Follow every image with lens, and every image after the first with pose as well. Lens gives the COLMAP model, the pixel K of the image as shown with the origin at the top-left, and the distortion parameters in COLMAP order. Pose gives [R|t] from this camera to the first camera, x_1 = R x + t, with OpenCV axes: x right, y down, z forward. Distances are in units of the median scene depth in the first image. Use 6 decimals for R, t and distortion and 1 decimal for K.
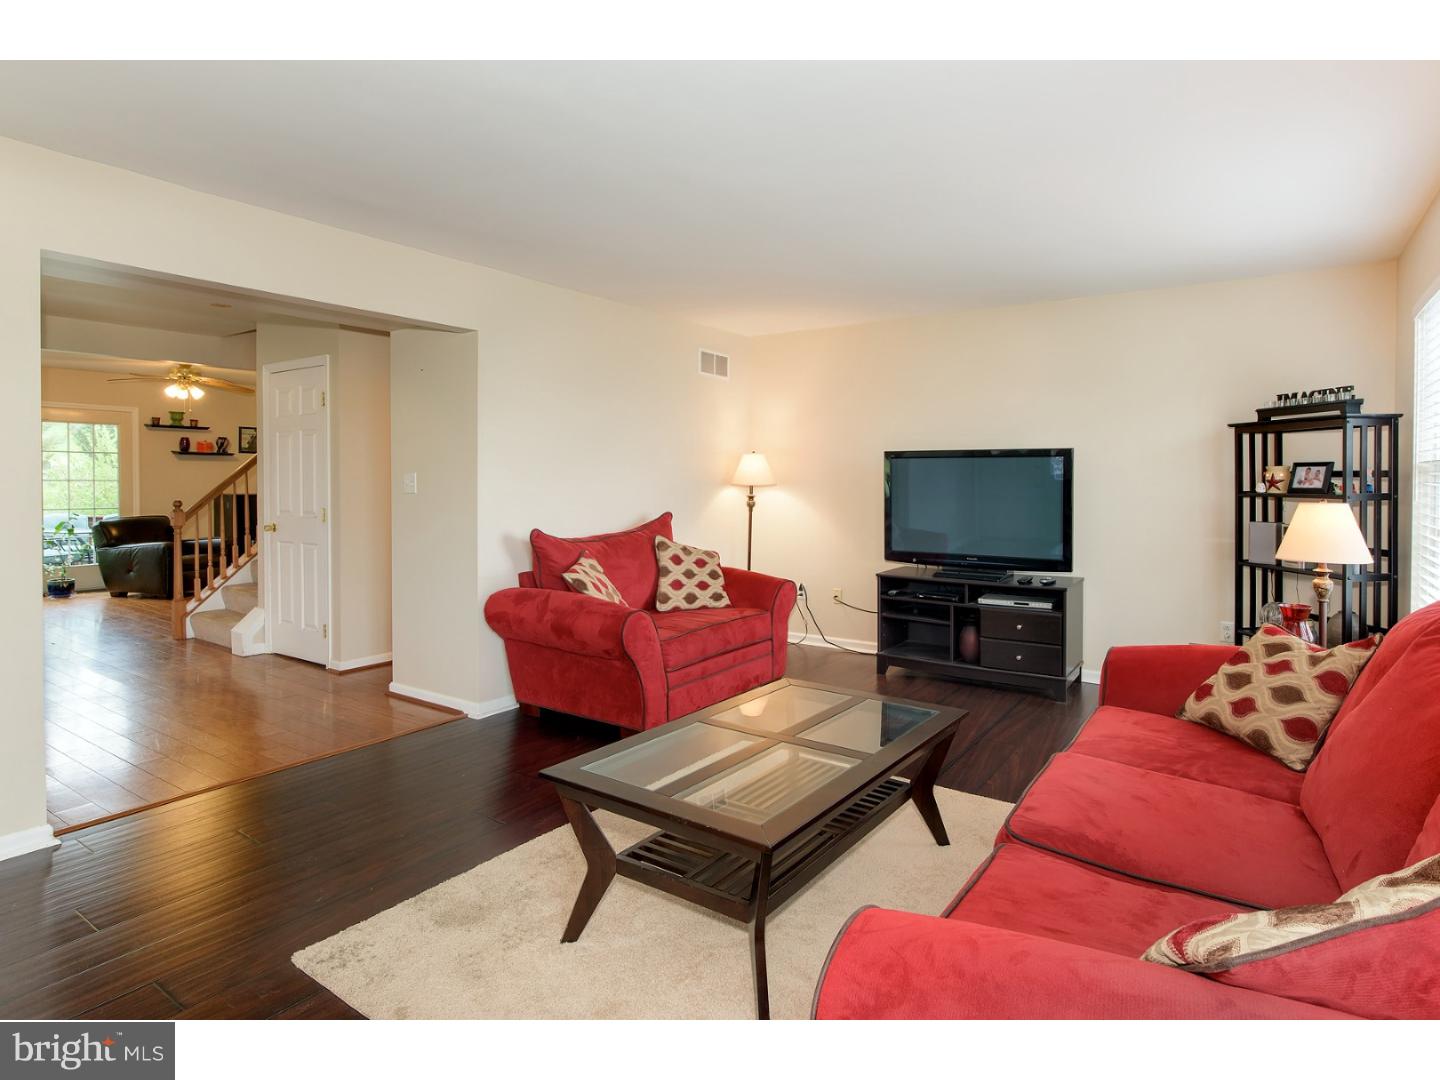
lens RADIAL K [[766.7, 0, 736.0], [0, 766.7, 537.8], [0, 0, 1]] dist [-0.025721, -0.000327]
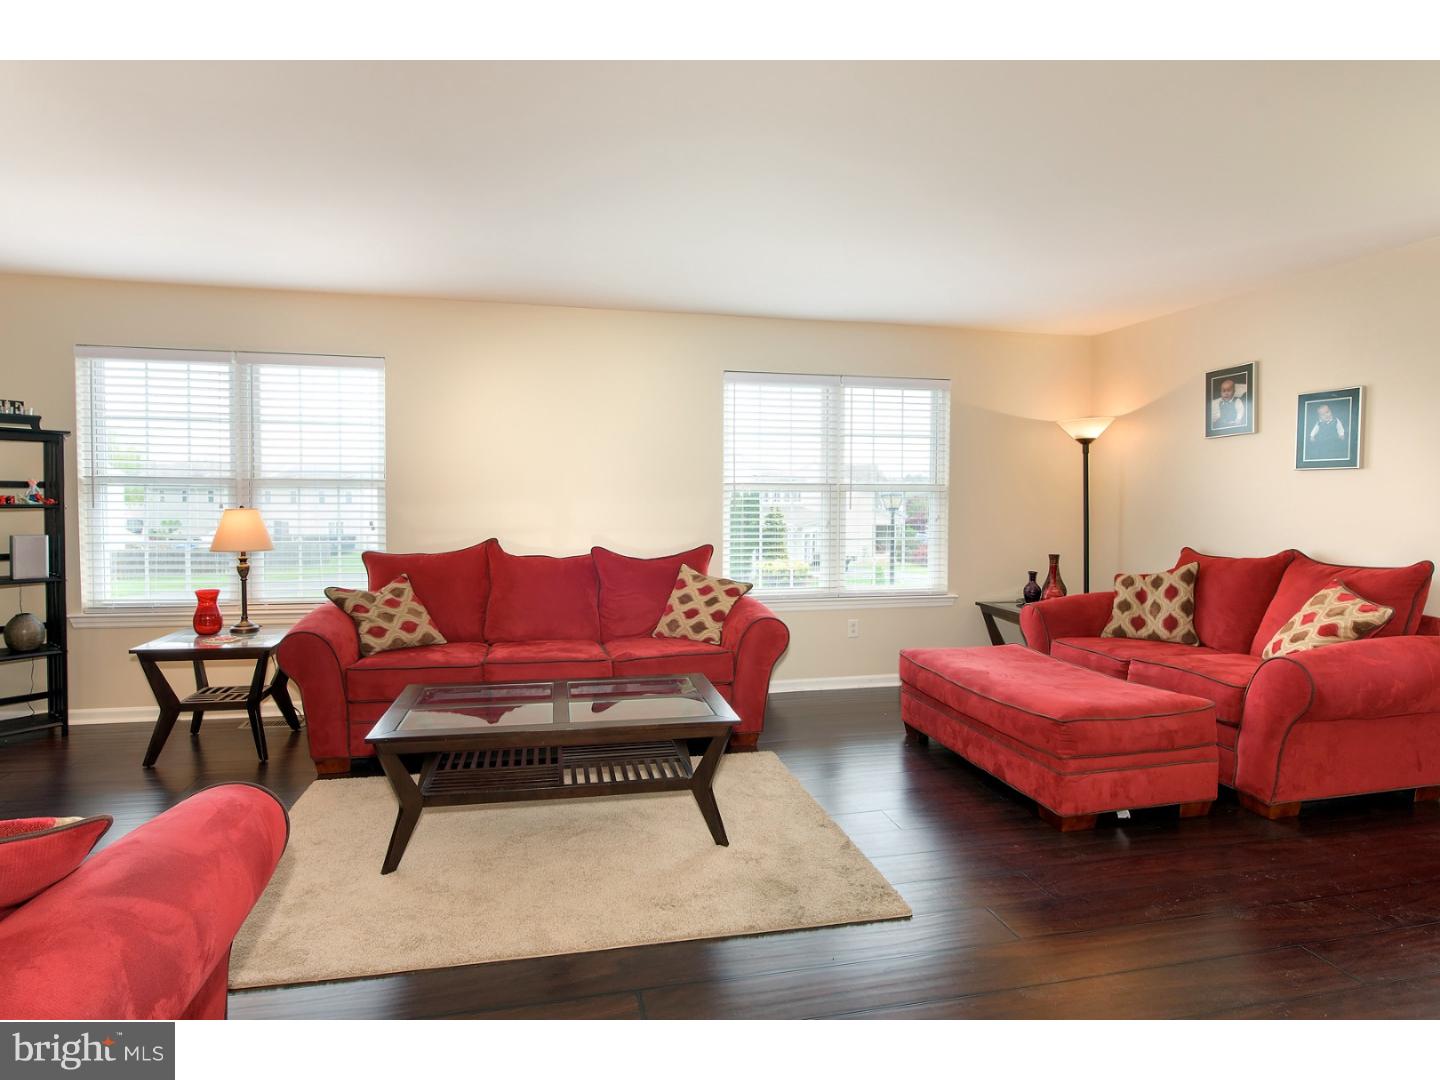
lens RADIAL K [[766.7, 0, 736.0], [0, 766.7, 537.8], [0, 0, 1]] dist [-0.025721, -0.000327]
pose [[-0.730137, -0.035995, 0.682352, -0.515351], [0.042879, 0.994230, 0.098328, -0.056399], [-0.681954, 0.101052, -0.724380, 0.864984]]
